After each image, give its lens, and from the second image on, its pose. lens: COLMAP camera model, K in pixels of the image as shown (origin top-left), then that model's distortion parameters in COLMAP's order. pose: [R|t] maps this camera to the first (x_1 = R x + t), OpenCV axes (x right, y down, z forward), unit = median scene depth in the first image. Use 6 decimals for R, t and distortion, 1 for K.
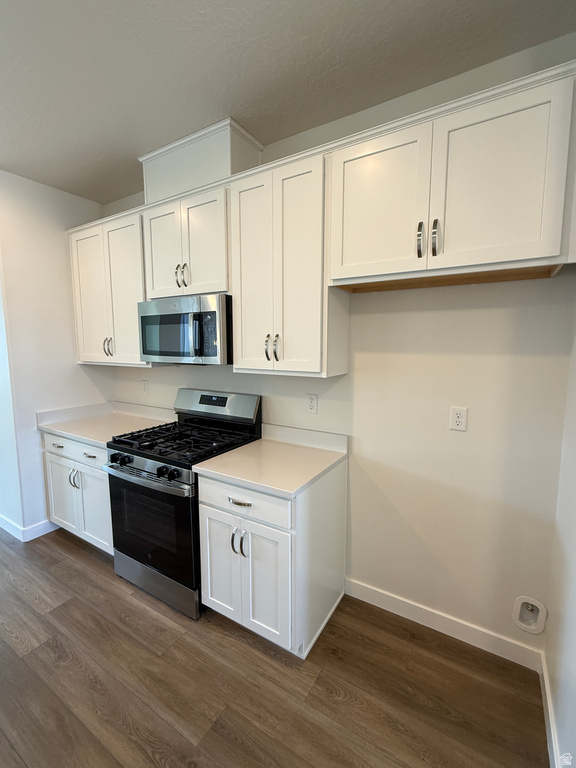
lens RADIAL K [[340.0, 0, 288.8], [0, 340.0, 383.2], [0, 0, 1]] dist [0.003612, -0.000460]
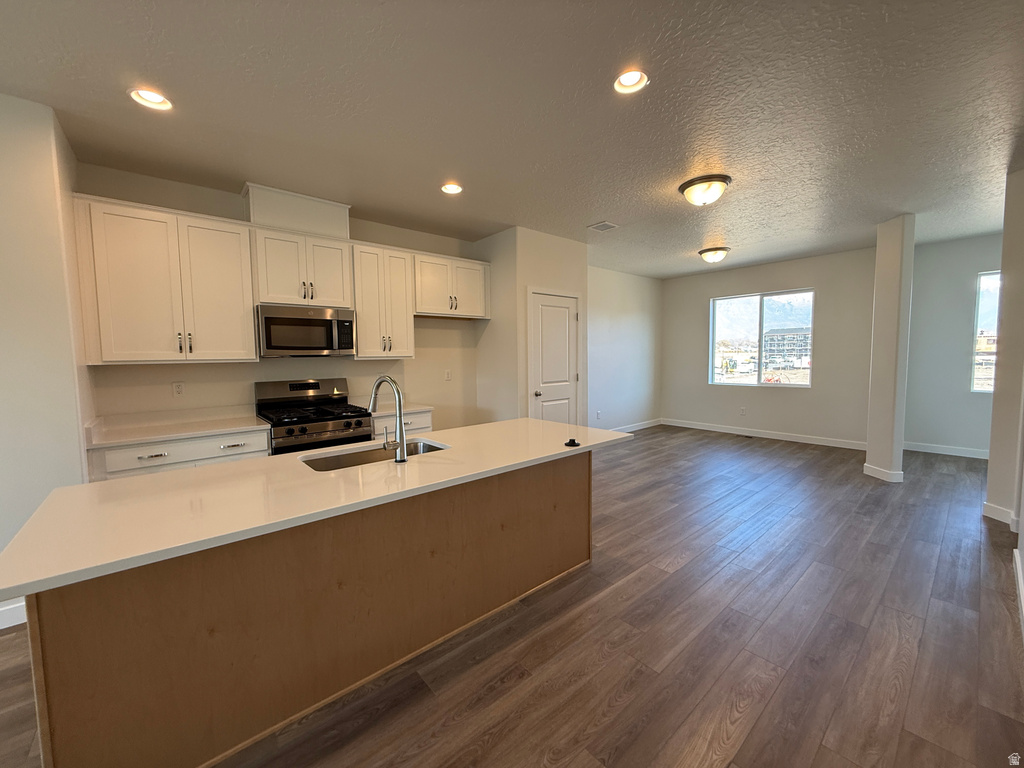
lens RADIAL K [[408.2, 0, 509.3], [0, 408.2, 382.1], [0, 0, 1]] dist [-0.001509, 0.000970]
pose [[0.311875, -0.069225, 0.947598, -1.865237], [0.119889, 0.992238, 0.033028, 0.099875], [-0.942529, 0.103307, 0.317753, -0.267118]]
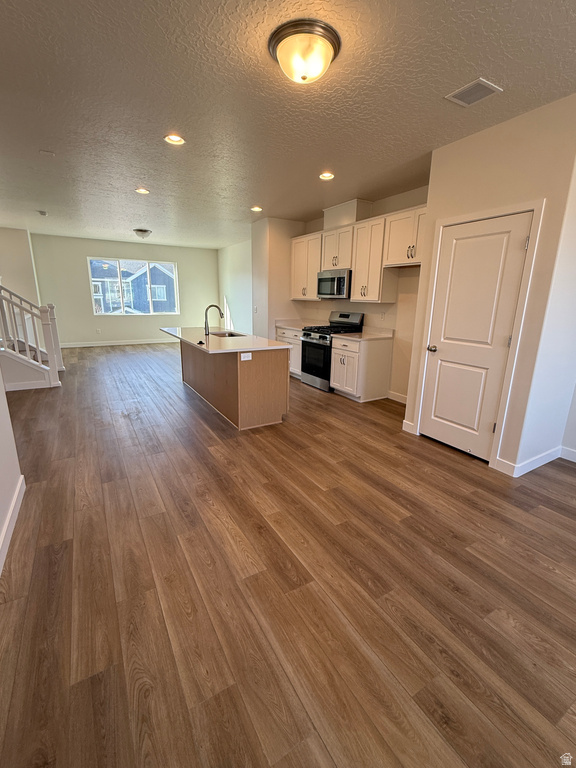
lens RADIAL K [[340.0, 0, 288.6], [0, 340.0, 382.8], [0, 0, 1]] dist [0.003612, -0.000460]
pose [[0.881898, 0.128850, -0.453490, 0.703932], [-0.067121, 0.986443, 0.149747, 0.231368], [0.466637, -0.101623, 0.878592, -1.599843]]
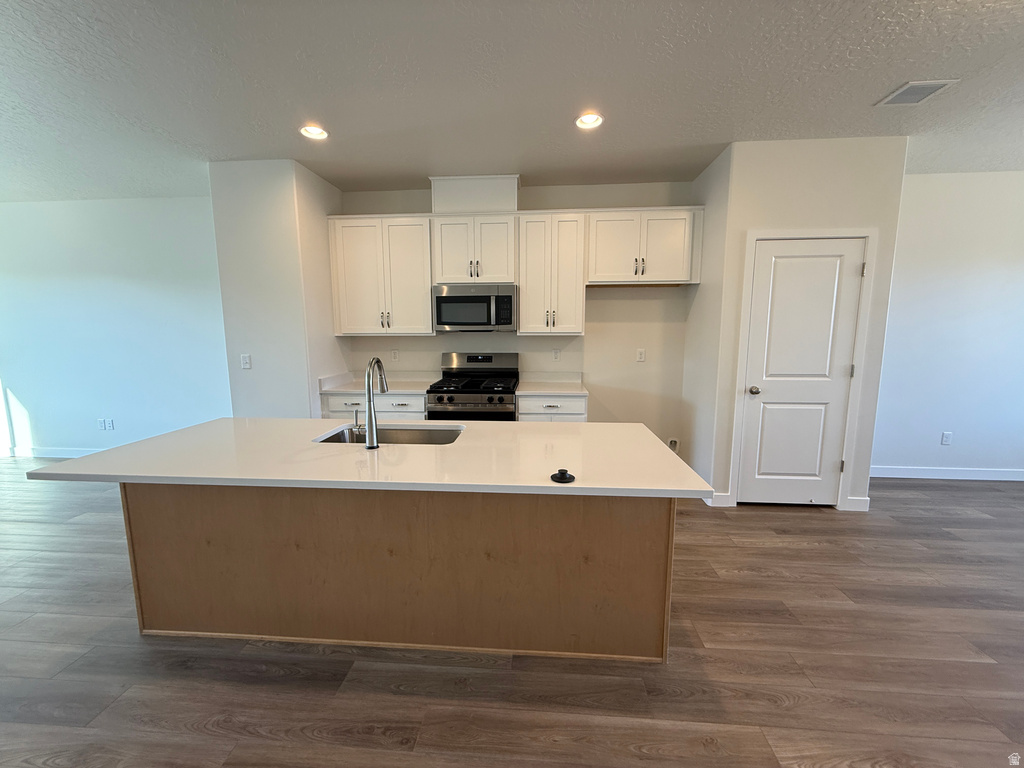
lens RADIAL K [[408.2, 0, 509.6], [0, 408.2, 382.2], [0, 0, 1]] dist [-0.001509, 0.000970]
pose [[0.892171, -0.063851, 0.447162, -1.123679], [0.055106, 0.997950, 0.032552, 0.127339], [-0.448323, -0.004401, 0.893861, -0.690071]]
